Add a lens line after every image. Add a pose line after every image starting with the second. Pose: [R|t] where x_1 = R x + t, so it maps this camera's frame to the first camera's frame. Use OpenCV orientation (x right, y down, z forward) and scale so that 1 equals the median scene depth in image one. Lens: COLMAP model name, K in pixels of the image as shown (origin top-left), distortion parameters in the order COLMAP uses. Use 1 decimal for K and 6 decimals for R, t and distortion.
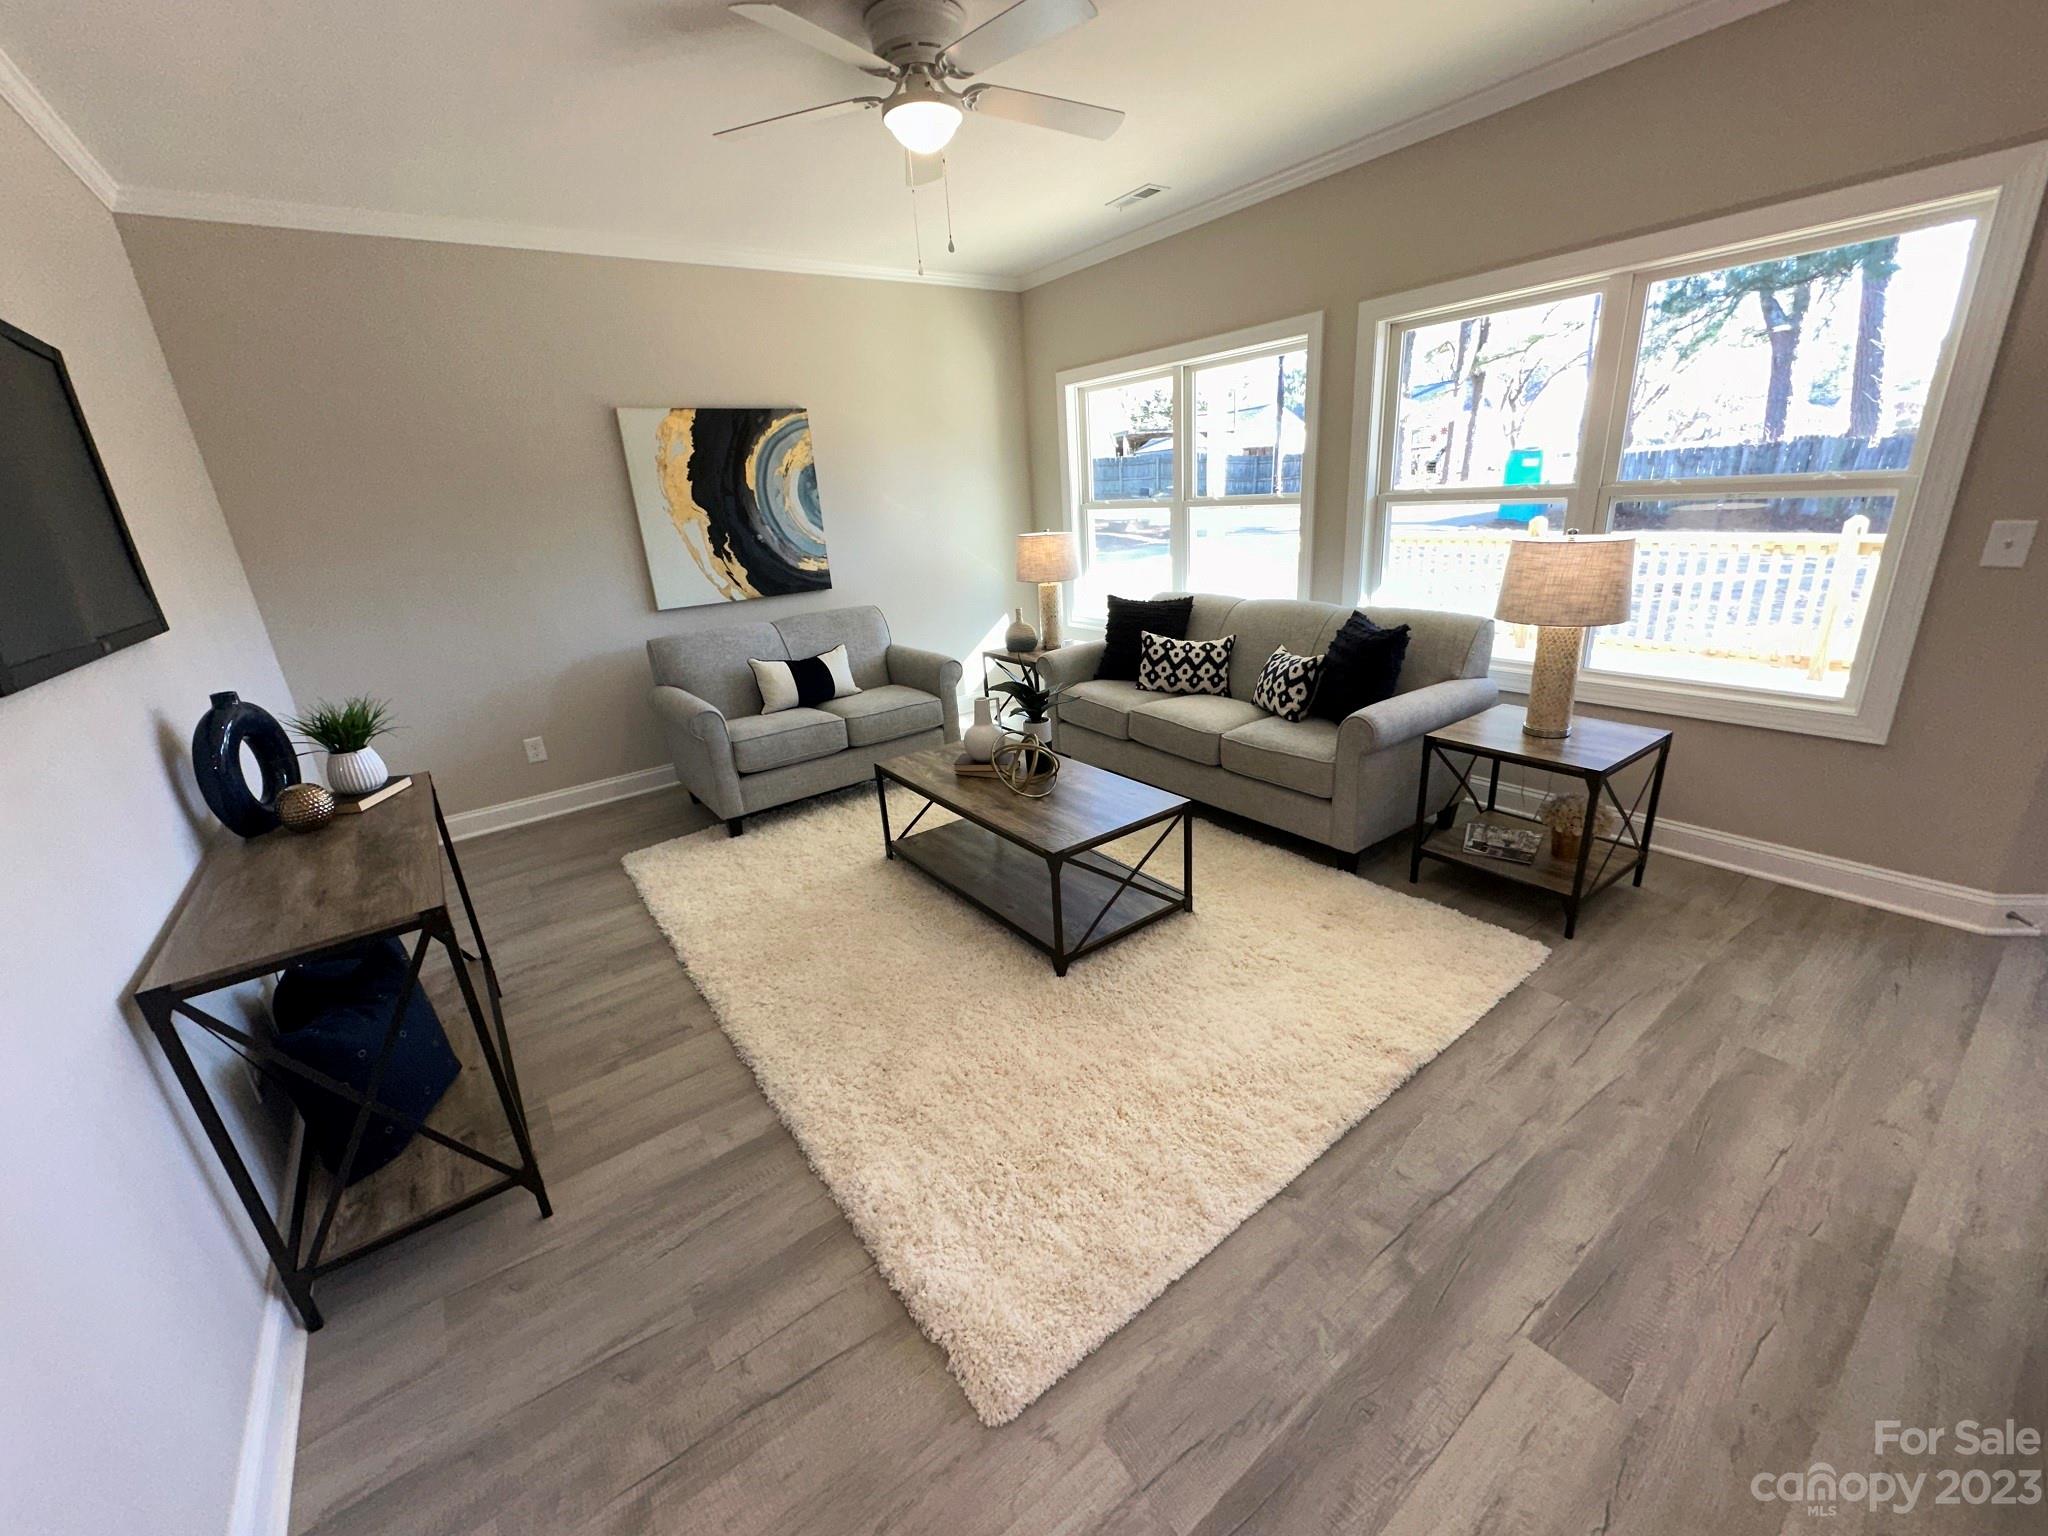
lens RADIAL K [[814.7, 0, 1023.7], [0, 814.7, 767.0], [0, 0, 1]] dist [-0.002471, 0.000294]
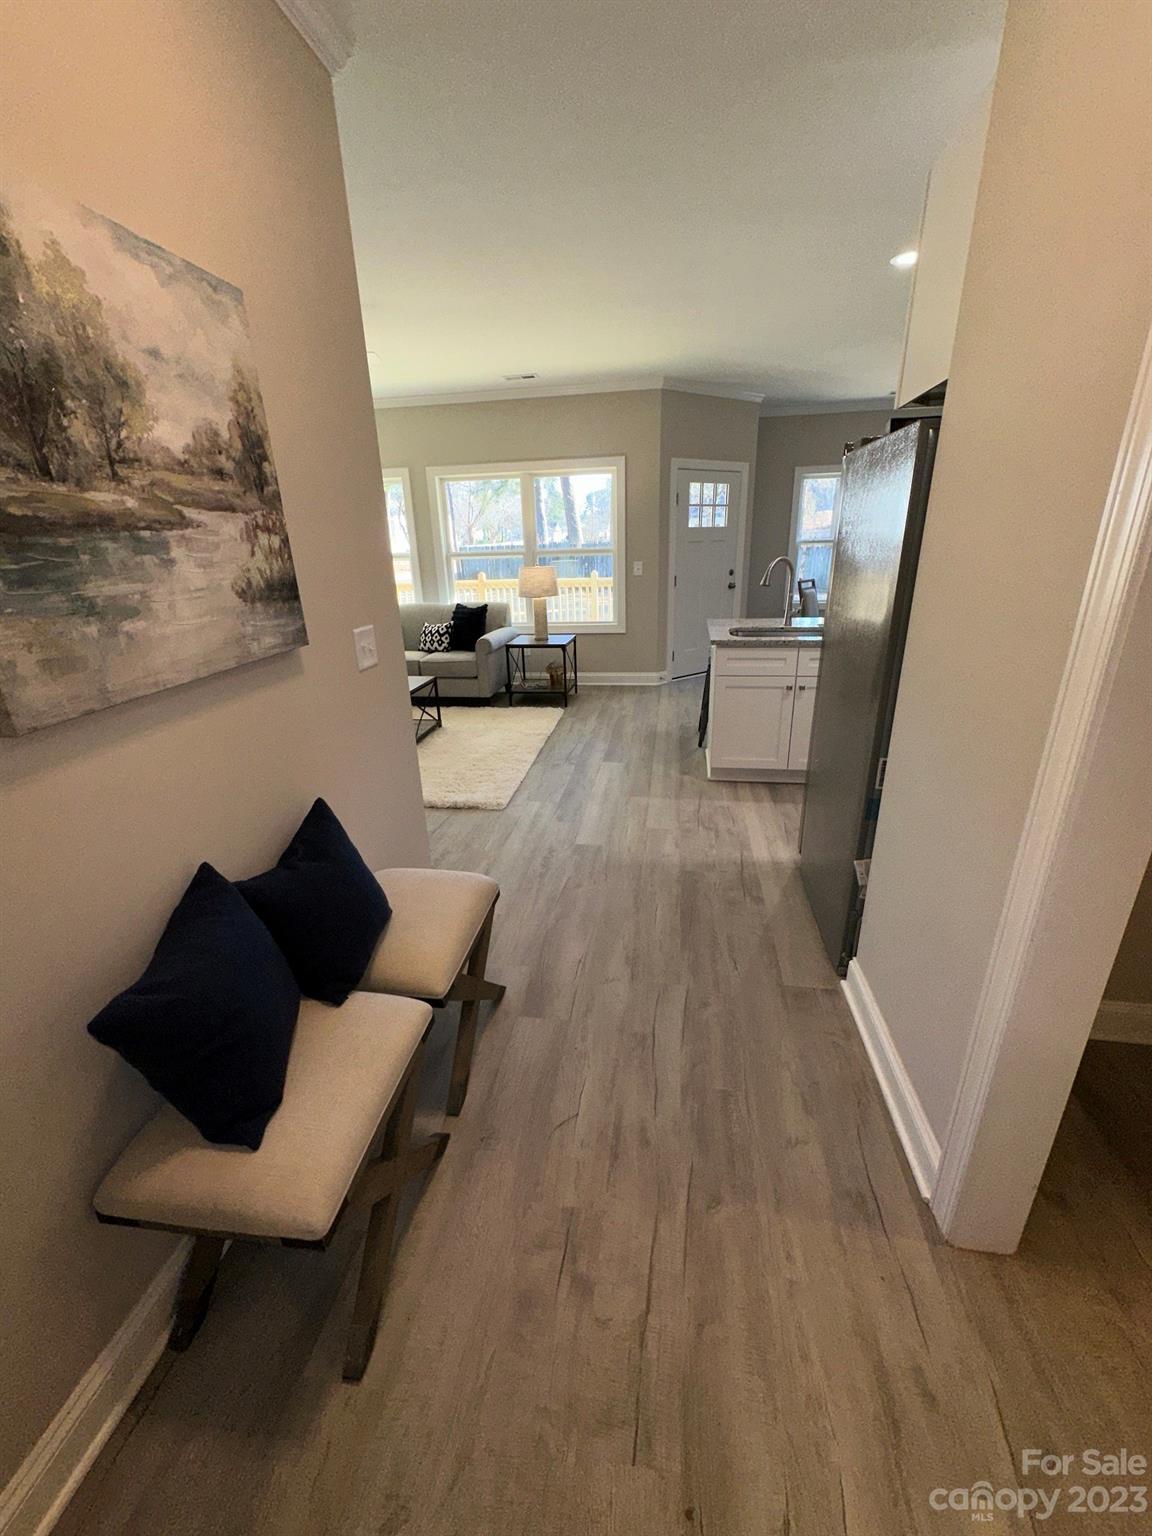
lens RADIAL K [[611.0, 0, 578.2], [0, 611.0, 764.8], [0, 0, 1]] dist [-0.002471, 0.000294]
pose [[0.711637, -0.200309, 0.673386, -0.725045], [0.212070, 0.975029, 0.065921, 0.254862], [-0.669776, 0.095893, 0.736346, -0.542569]]
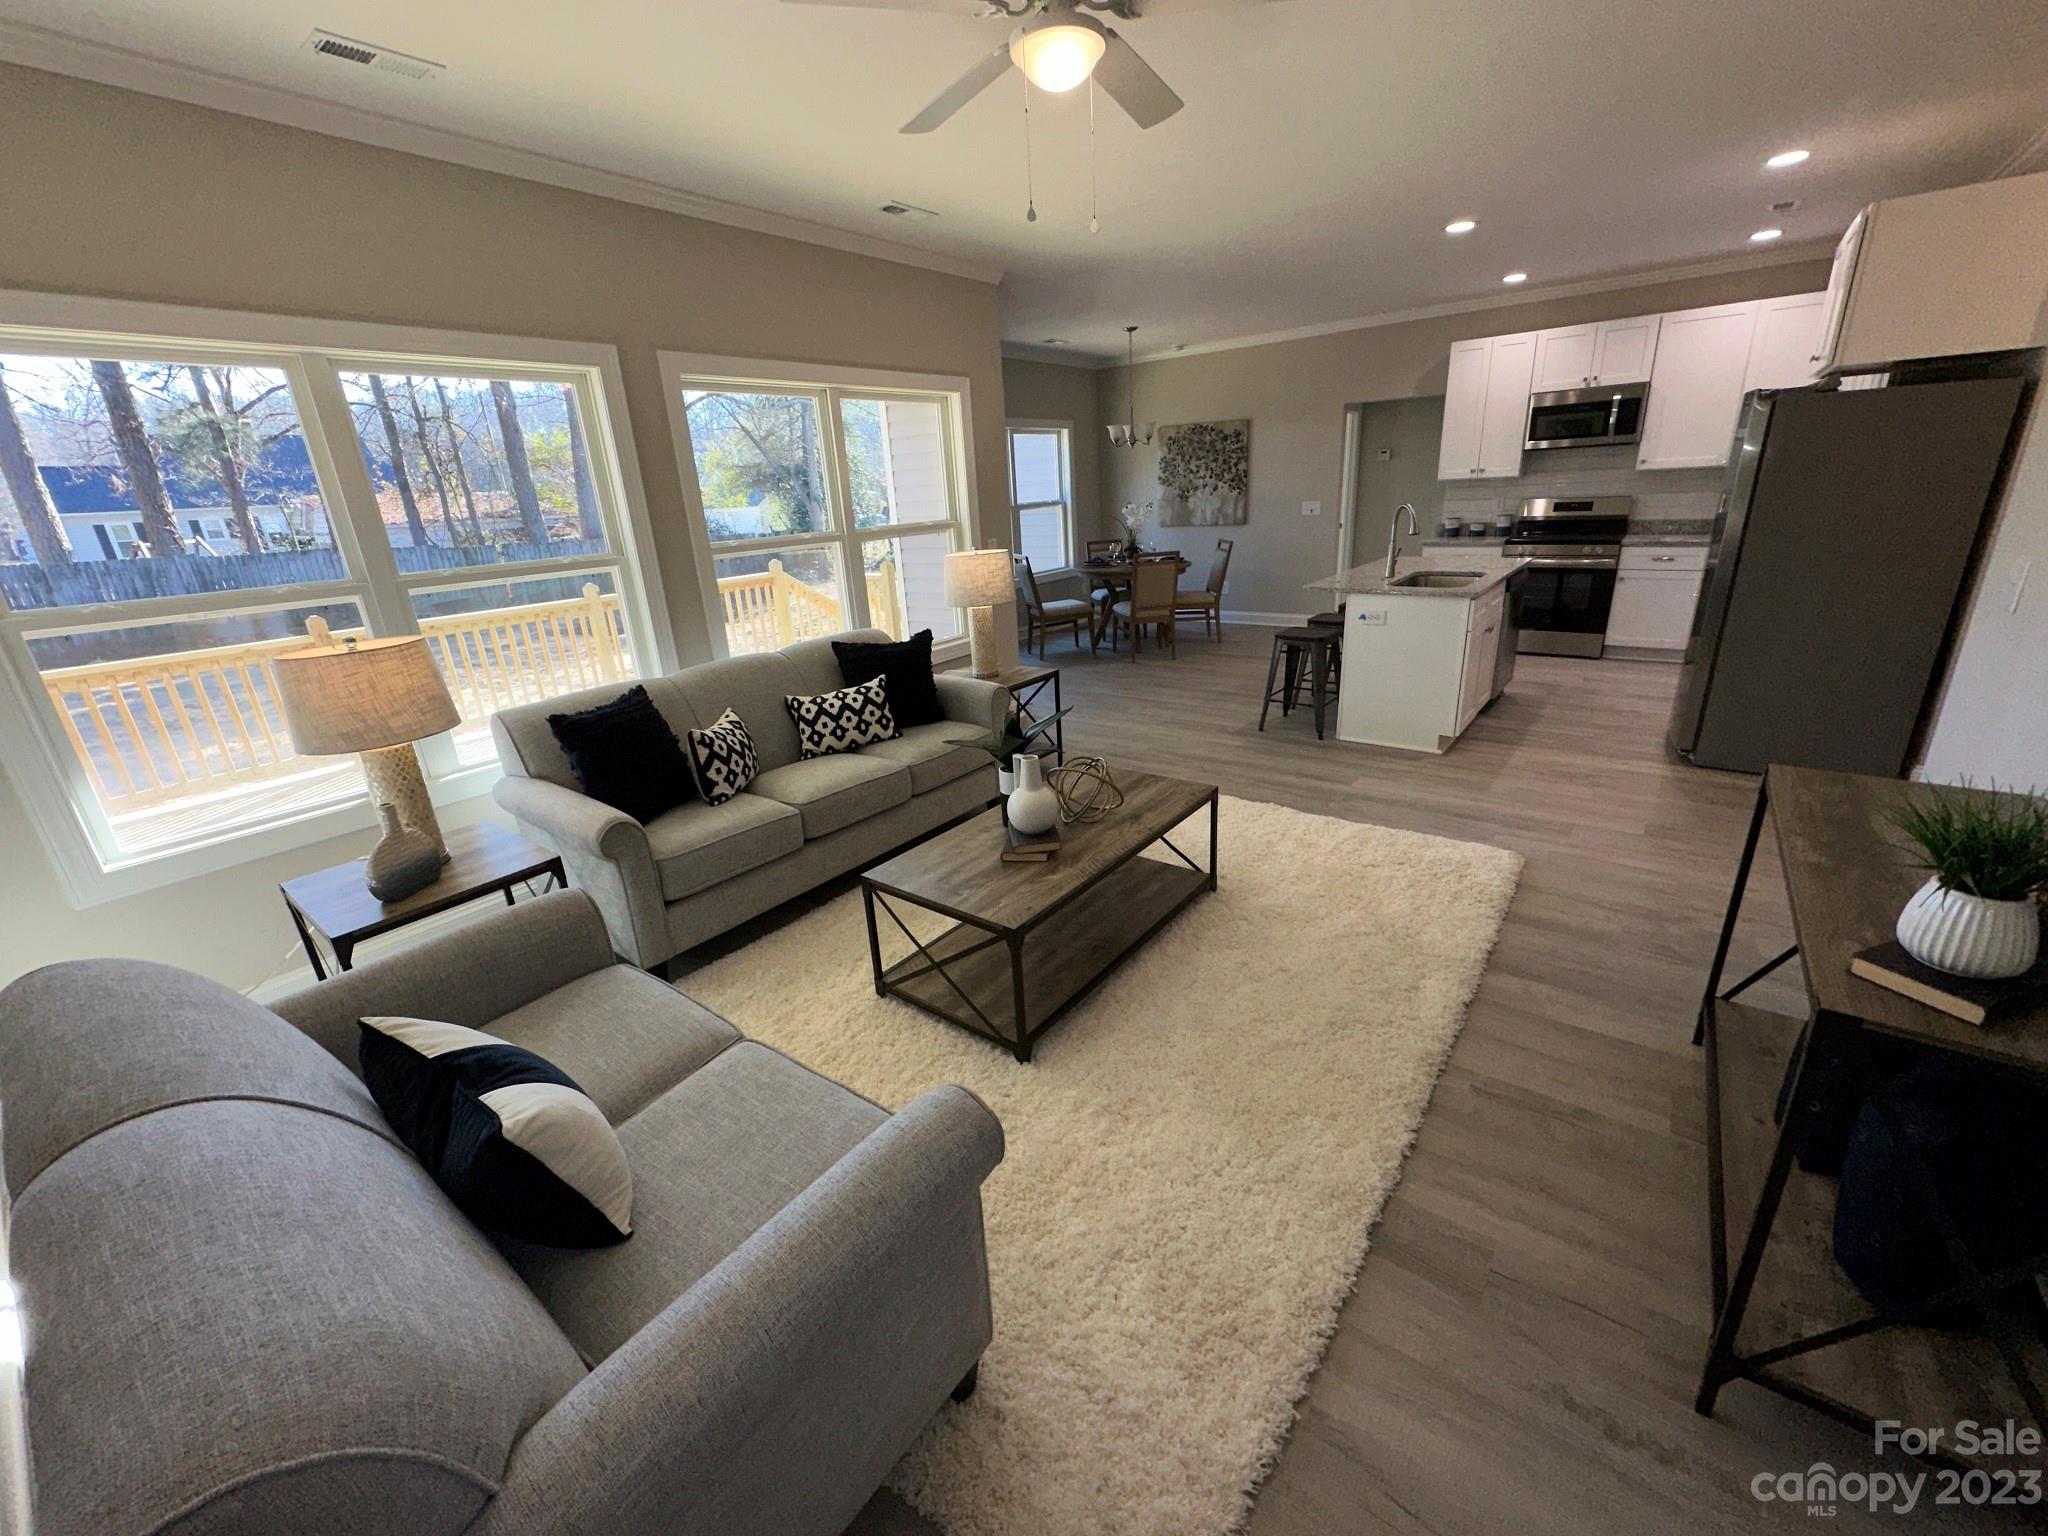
lens RADIAL K [[814.7, 0, 1023.0], [0, 814.7, 766.3], [0, 0, 1]] dist [-0.002471, 0.000294]
pose [[-0.268273, -0.233386, 0.934645, -0.877328], [0.385516, 0.863124, 0.326182, -0.370333], [-0.882840, 0.447826, -0.141578, 1.218817]]
